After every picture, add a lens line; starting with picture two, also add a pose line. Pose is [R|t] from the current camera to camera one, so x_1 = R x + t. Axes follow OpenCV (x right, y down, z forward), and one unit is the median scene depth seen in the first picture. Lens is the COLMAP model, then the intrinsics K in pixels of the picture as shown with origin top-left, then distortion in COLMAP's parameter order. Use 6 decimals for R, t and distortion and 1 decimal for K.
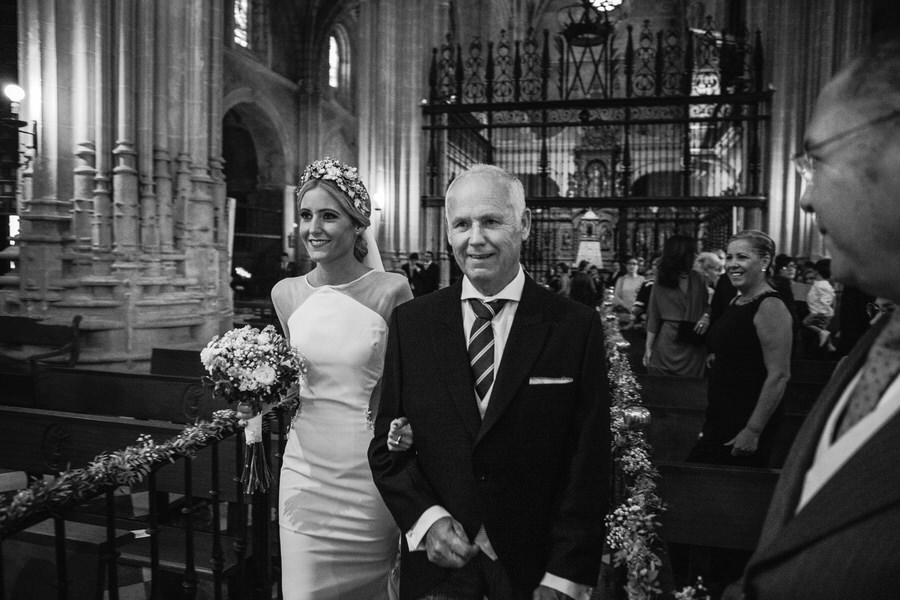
lens RADIAL K [[640.6, 0, 450.9], [0, 640.6, 298.3], [0, 0, 1]] dist [-0.051636, 0.044907]
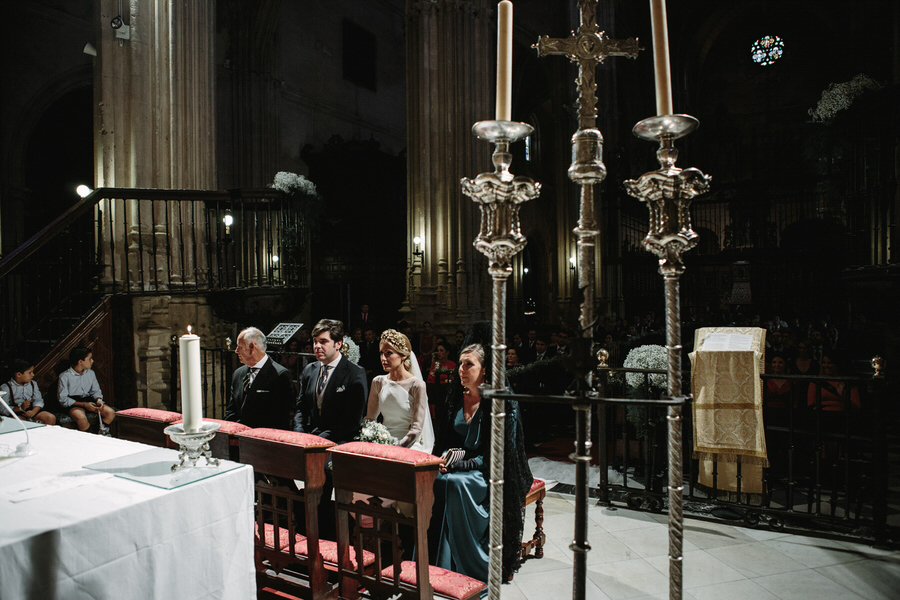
lens RADIAL K [[640.6, 0, 451.6], [0, 640.6, 300.8], [0, 0, 1]] dist [-0.051636, 0.044907]
pose [[0.960048, -0.026366, -0.278592, 0.057885], [0.013025, 0.998683, -0.049628, 0.005423], [0.279534, 0.044017, 0.959126, -1.092141]]
